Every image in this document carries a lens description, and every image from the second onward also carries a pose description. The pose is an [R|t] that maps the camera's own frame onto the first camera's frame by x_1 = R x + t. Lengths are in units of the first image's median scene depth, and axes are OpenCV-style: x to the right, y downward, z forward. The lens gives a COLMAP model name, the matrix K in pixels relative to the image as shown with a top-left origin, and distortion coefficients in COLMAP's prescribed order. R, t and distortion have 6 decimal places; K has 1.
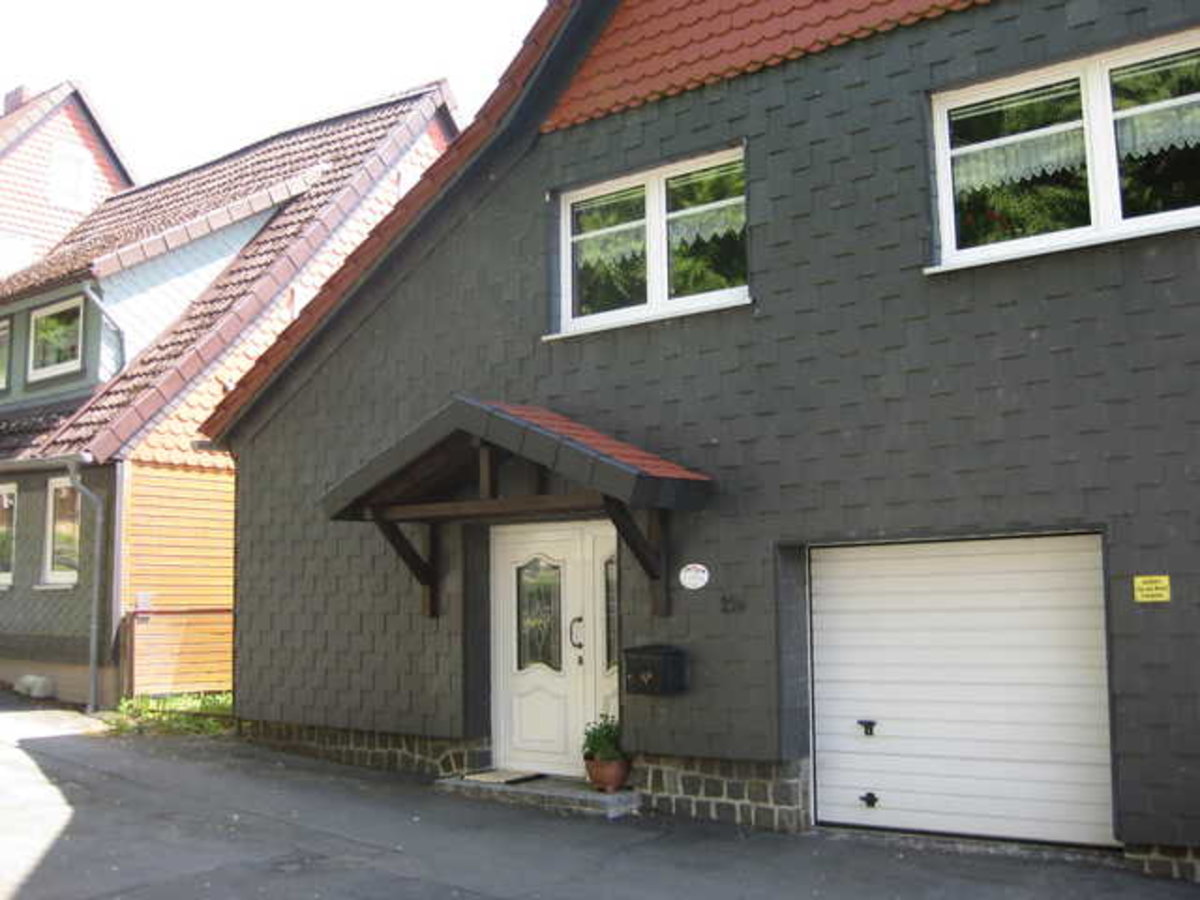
lens RADIAL K [[1320.3, 0, 600.0], [0, 1320.3, 450.0], [0, 0, 1]] dist [-0.159286, 0.013475]
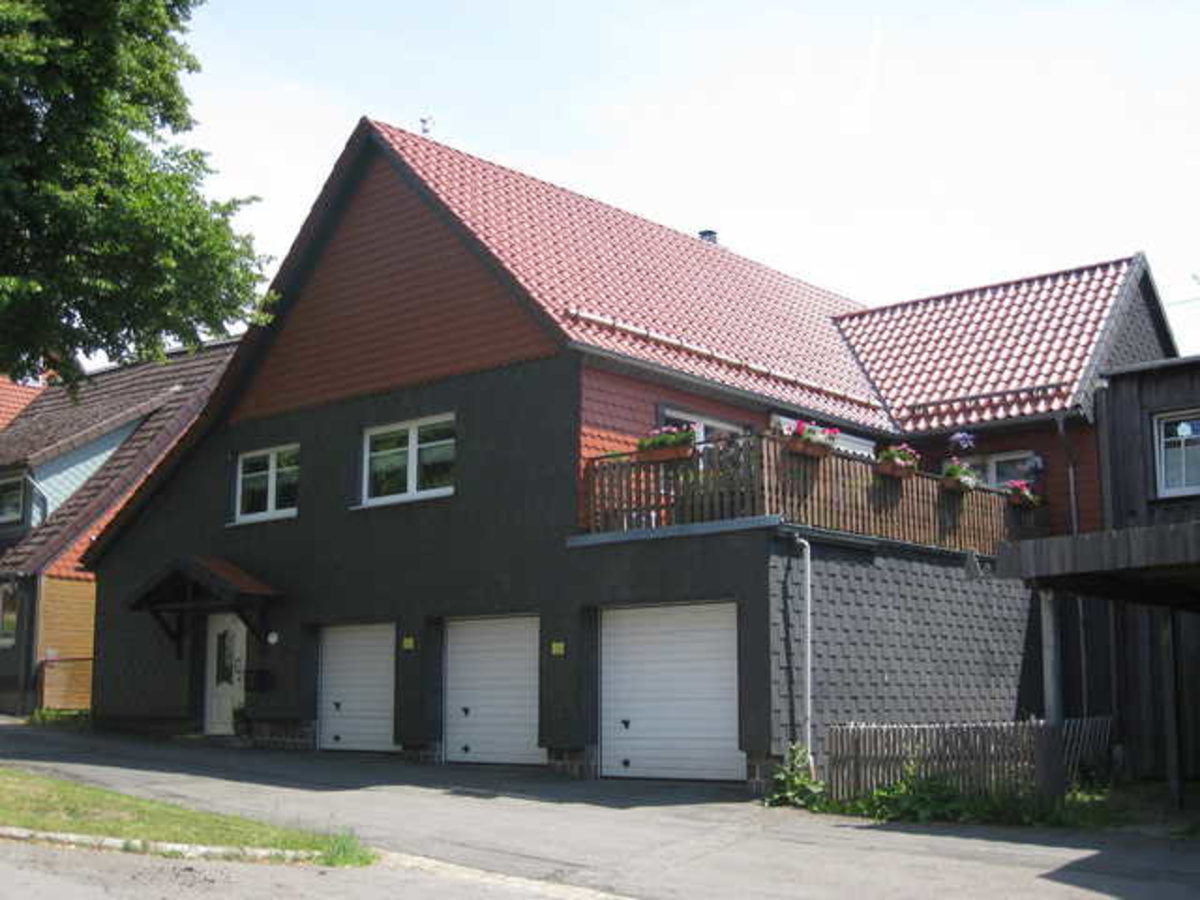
lens RADIAL K [[1490.1, 0, 600.0], [0, 1490.1, 450.0], [0, 0, 1]] dist [-0.135556, 0.056870]
pose [[0.999234, 0.003247, -0.039002, 0.471634], [-0.005356, 0.998521, -0.054103, -0.058836], [0.038769, 0.054270, 0.997773, -0.974591]]
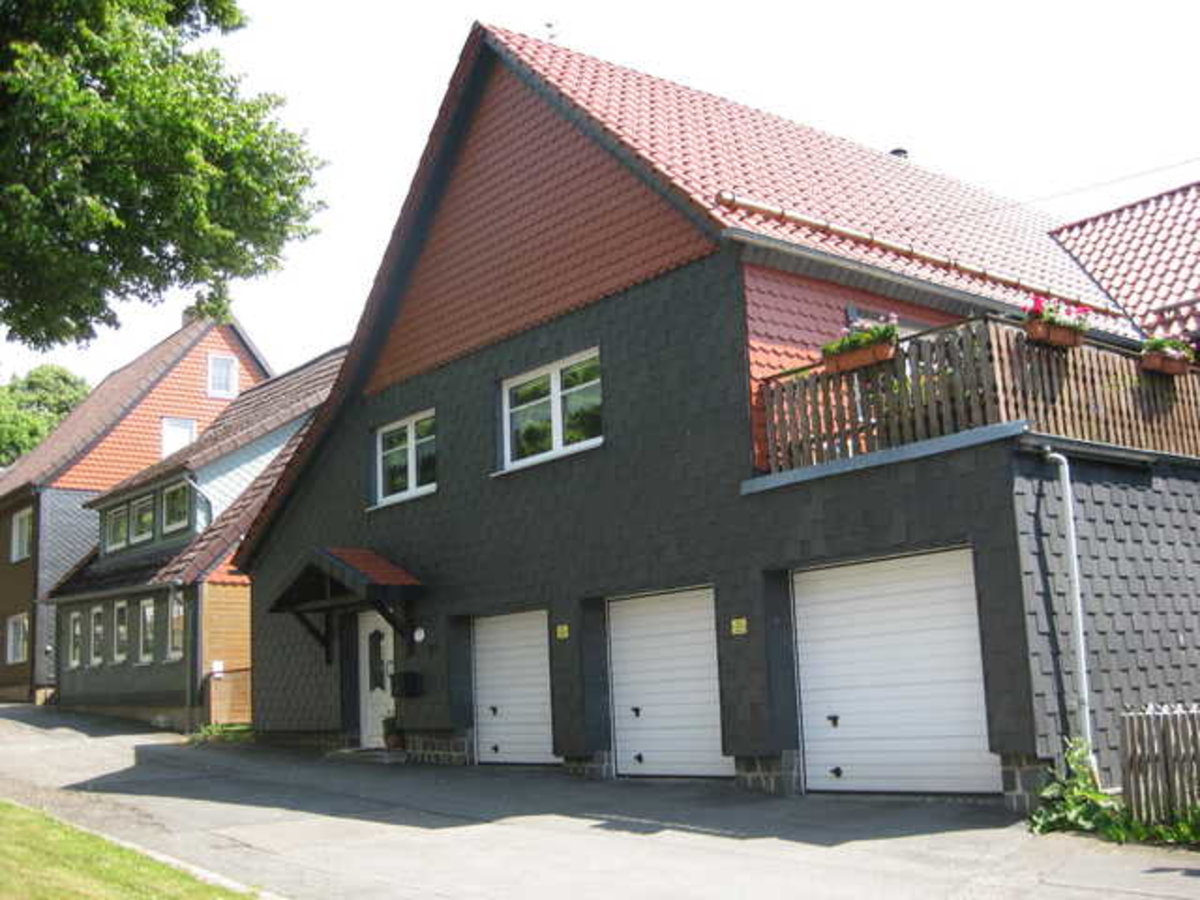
lens RADIAL K [[1332.0, 0, 604.7], [0, 1332.0, 443.0], [0, 0, 1]] dist [-0.170550, 0.133379]
pose [[0.976950, -0.073967, -0.200245, 0.484740], [0.060870, 0.995632, -0.070800, -0.019537], [0.204607, 0.056979, 0.977184, -0.551021]]
